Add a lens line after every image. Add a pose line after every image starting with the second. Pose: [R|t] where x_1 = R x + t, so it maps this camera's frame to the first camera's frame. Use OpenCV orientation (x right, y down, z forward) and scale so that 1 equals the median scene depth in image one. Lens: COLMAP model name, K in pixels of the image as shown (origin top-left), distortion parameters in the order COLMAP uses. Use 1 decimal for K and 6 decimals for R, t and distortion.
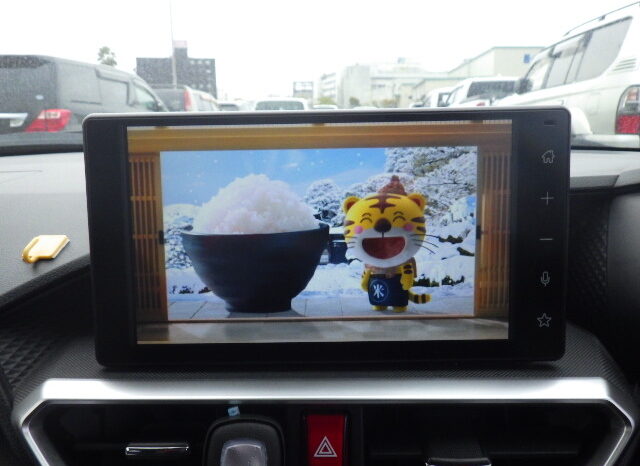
lens RADIAL K [[528.8, 0, 318.6], [0, 528.8, 233.4], [0, 0, 1]] dist [-0.005951, 0.012755]
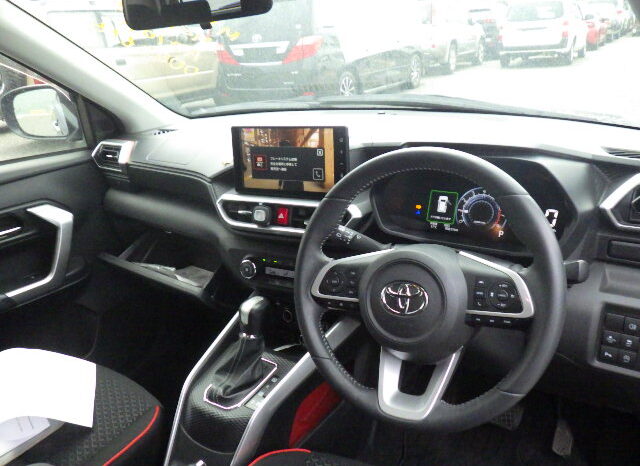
lens RADIAL K [[528.8, 0, 320.1], [0, 528.8, 231.6], [0, 0, 1]] dist [-0.005951, 0.012755]
pose [[0.897209, 0.102177, -0.429623, 0.070024], [-0.033171, 0.985709, 0.165157, -0.005243], [0.440359, -0.133930, 0.887776, -0.085236]]
